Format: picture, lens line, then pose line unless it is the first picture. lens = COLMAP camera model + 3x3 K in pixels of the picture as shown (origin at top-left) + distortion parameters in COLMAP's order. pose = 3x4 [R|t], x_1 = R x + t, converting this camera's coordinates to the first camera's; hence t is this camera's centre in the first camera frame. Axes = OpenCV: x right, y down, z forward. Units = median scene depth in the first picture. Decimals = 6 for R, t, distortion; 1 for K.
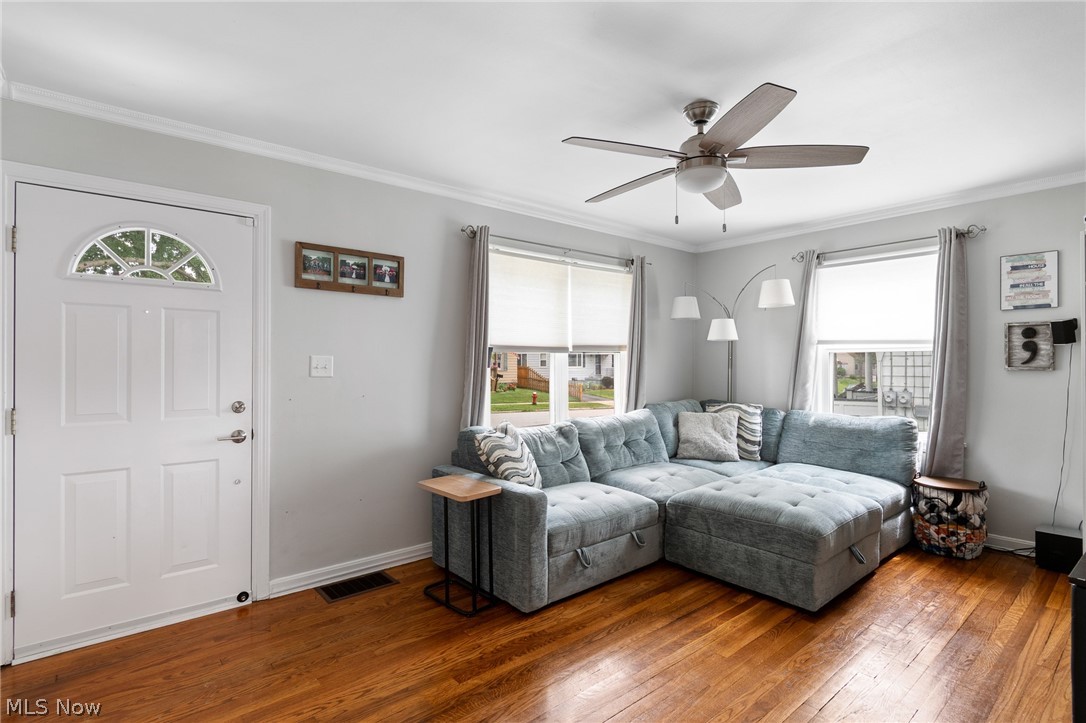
lens RADIAL K [[528.9, 0, 547.9], [0, 528.9, 365.6], [0, 0, 1]] dist [0.002265, -0.005267]
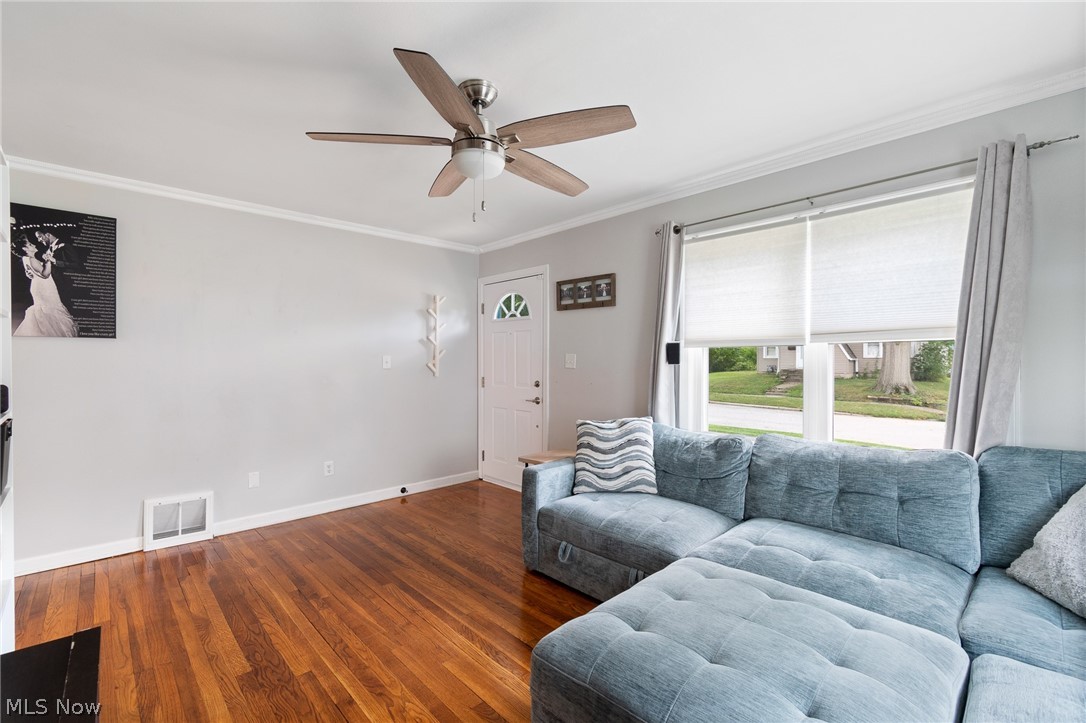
lens RADIAL K [[479.1, 0, 543.0], [0, 479.1, 361.5], [0, 0, 1]] dist [-0.003432, -0.000405]
pose [[0.048575, 0.006332, -0.998799, 0.909872], [-0.006457, 0.999961, 0.006025, -0.005191], [0.998799, 0.006156, 0.048614, 0.851225]]
